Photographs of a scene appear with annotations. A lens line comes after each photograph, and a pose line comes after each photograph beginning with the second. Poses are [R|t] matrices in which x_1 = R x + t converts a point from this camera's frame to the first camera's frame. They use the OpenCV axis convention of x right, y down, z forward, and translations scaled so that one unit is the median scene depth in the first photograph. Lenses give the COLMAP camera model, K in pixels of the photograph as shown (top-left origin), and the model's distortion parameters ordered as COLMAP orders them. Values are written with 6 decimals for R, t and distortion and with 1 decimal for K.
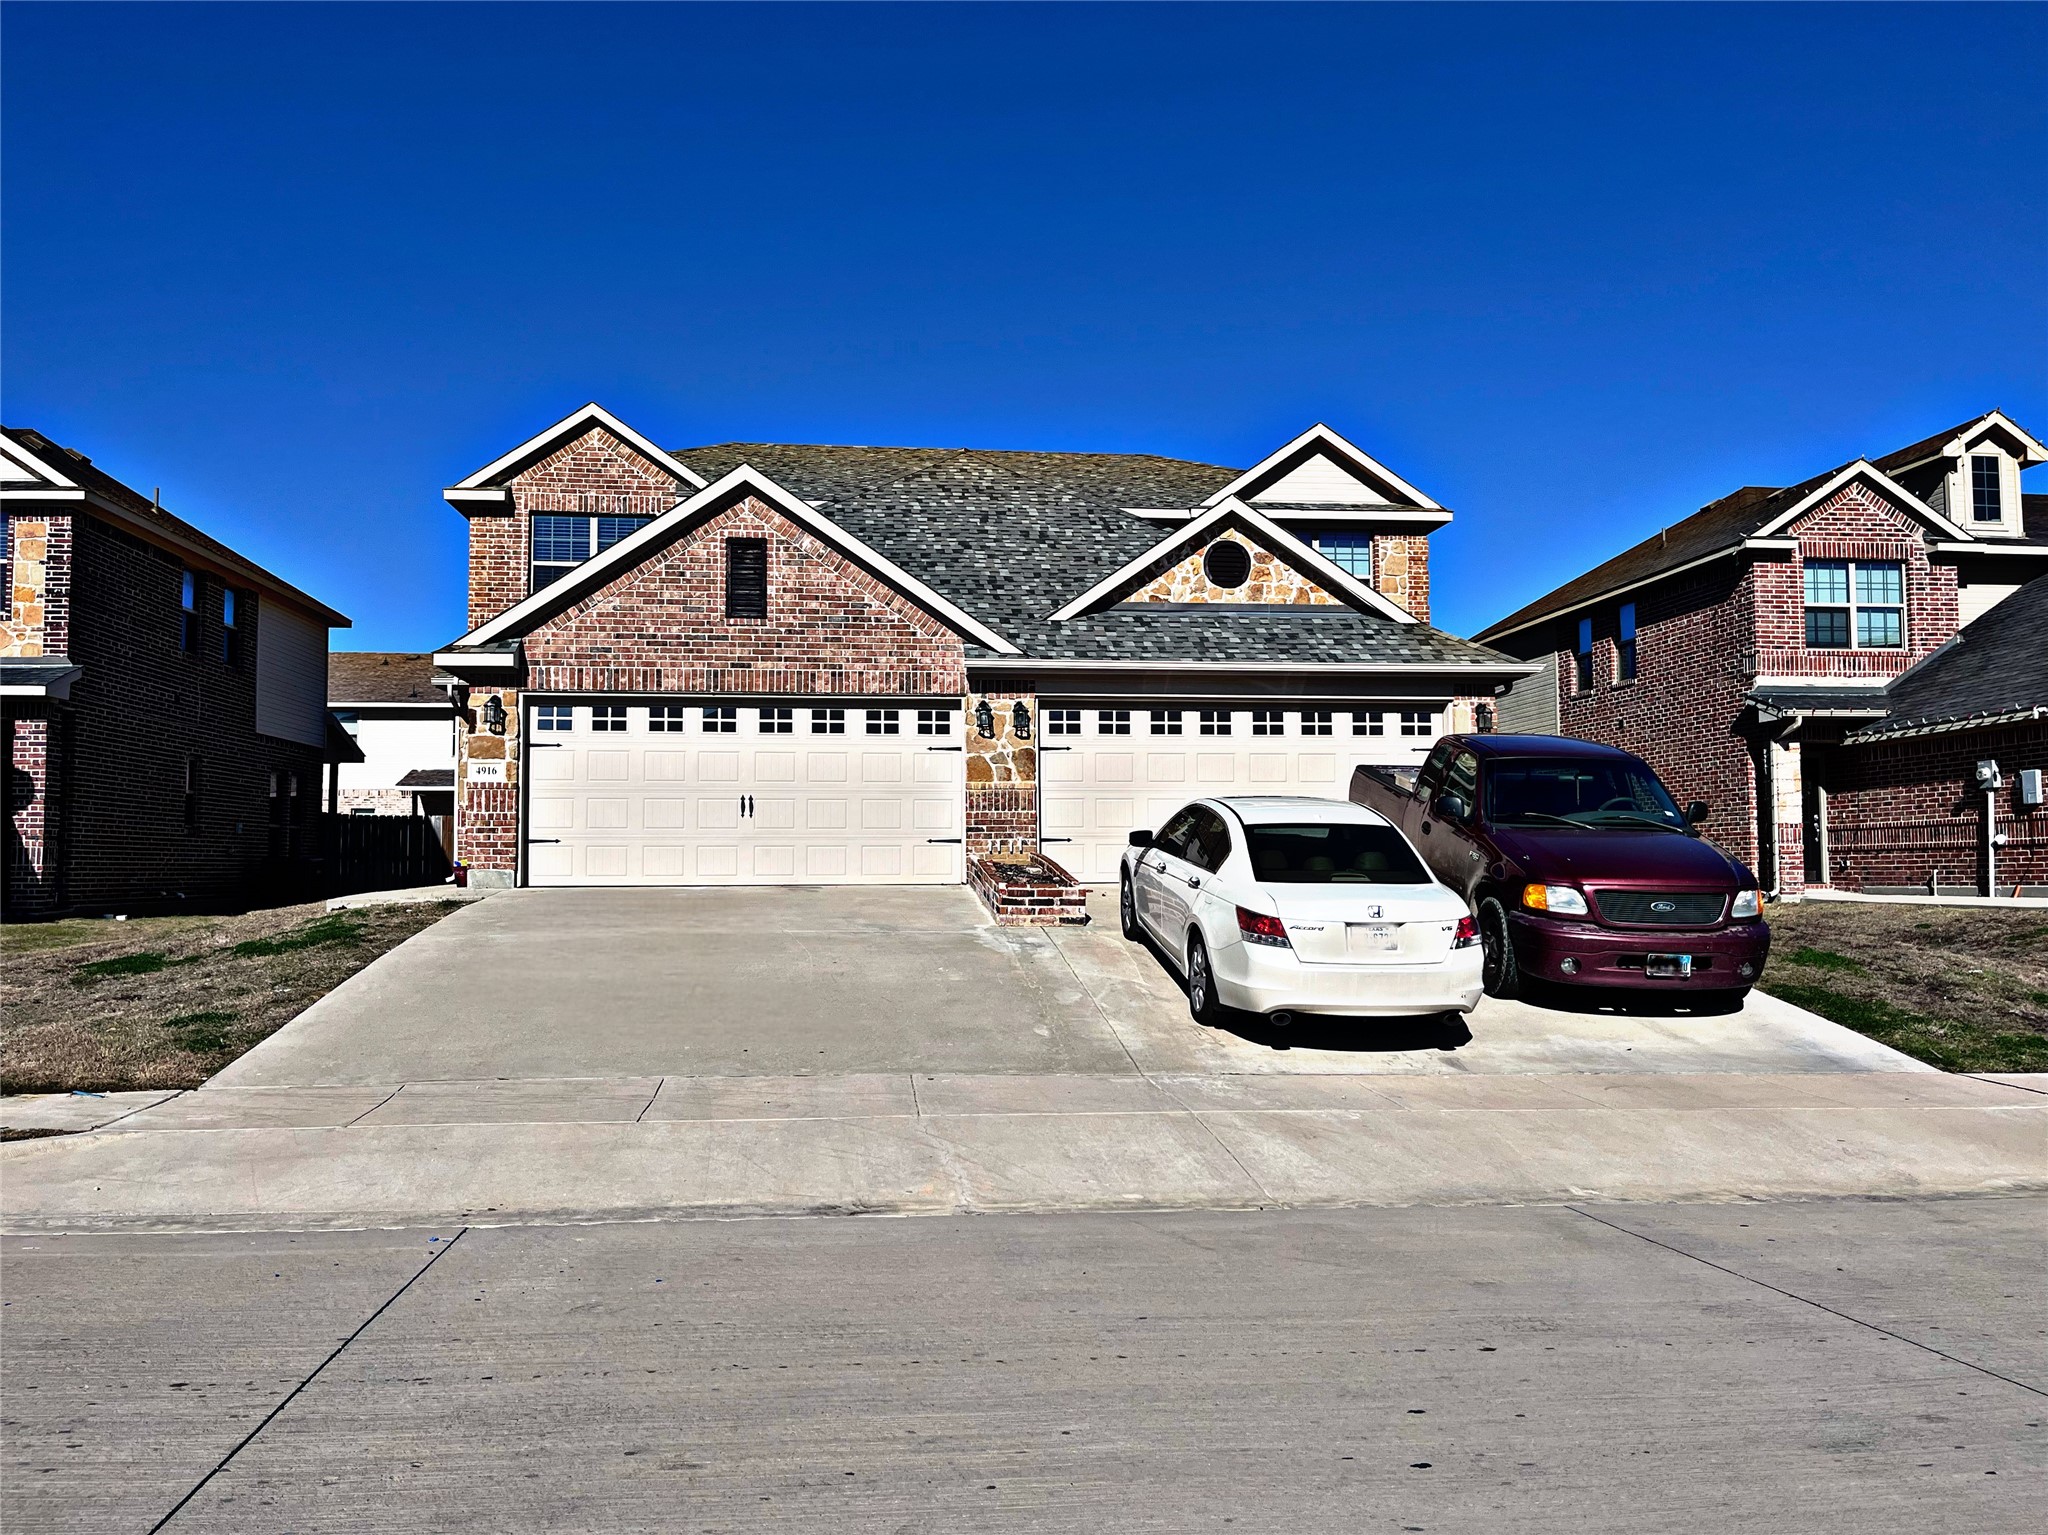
lens RADIAL K [[1559.9, 0, 1025.5], [0, 1559.9, 778.3], [0, 0, 1]] dist [0.044535, -0.036731]
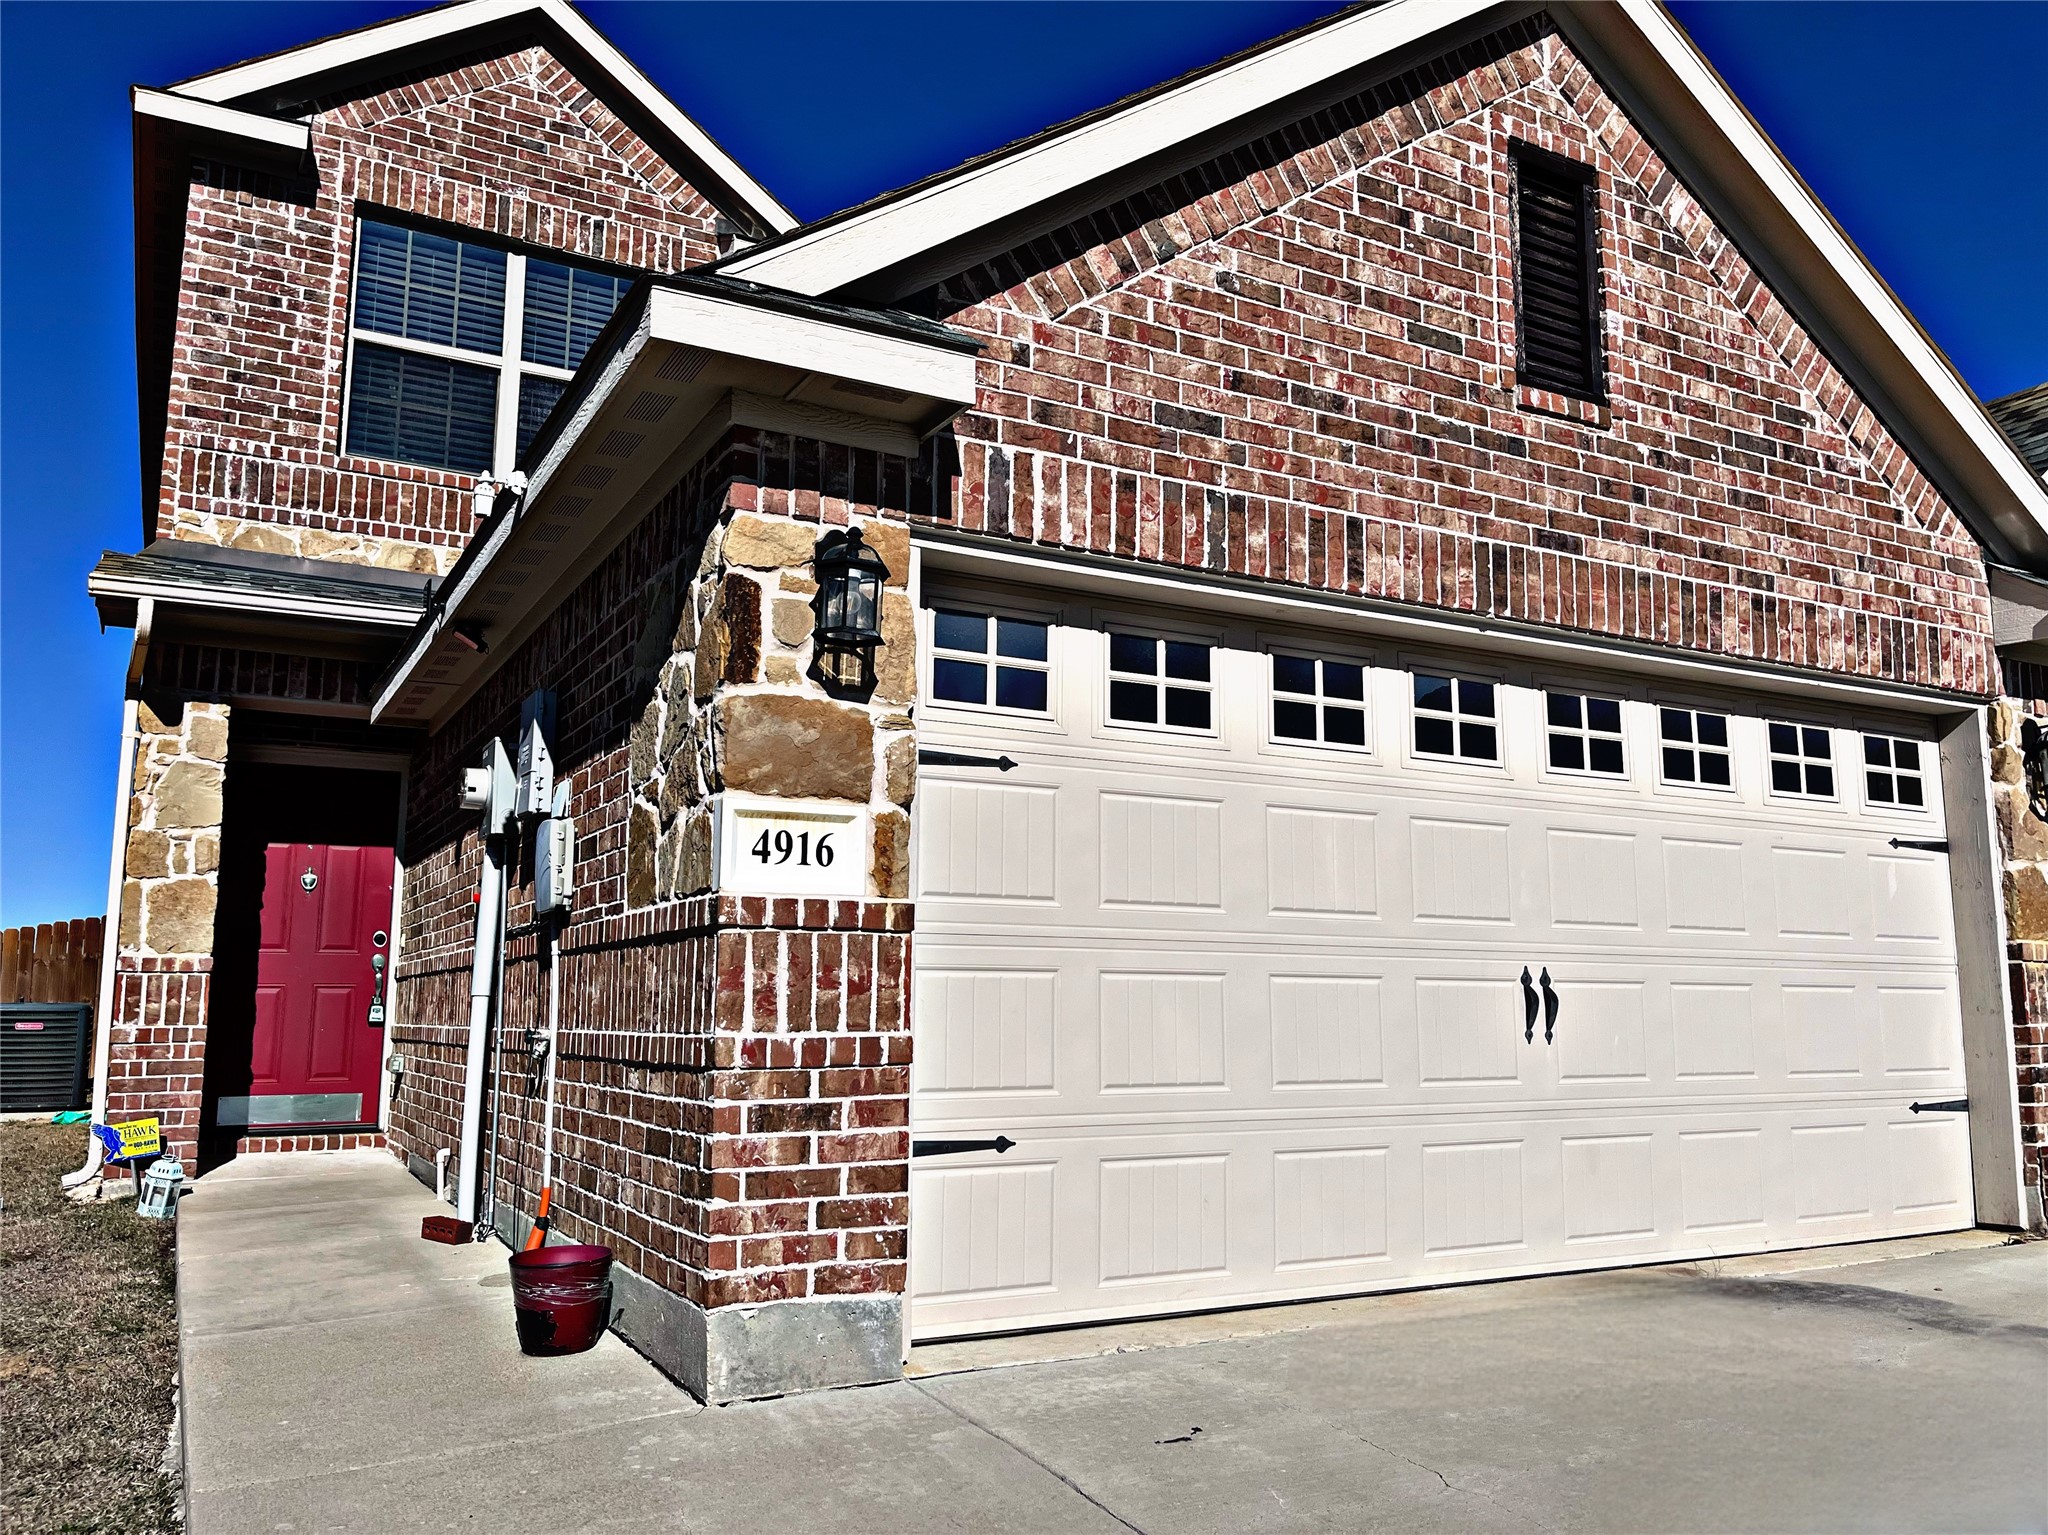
lens RADIAL K [[1559.9, 0, 1024.9], [0, 1559.9, 758.3], [0, 0, 1]] dist [0.044535, -0.036731]
pose [[0.921318, 0.064028, 0.383503, -0.393325], [-0.024874, 0.994033, -0.106203, 0.005291], [-0.388014, 0.088308, 0.917413, 0.761349]]
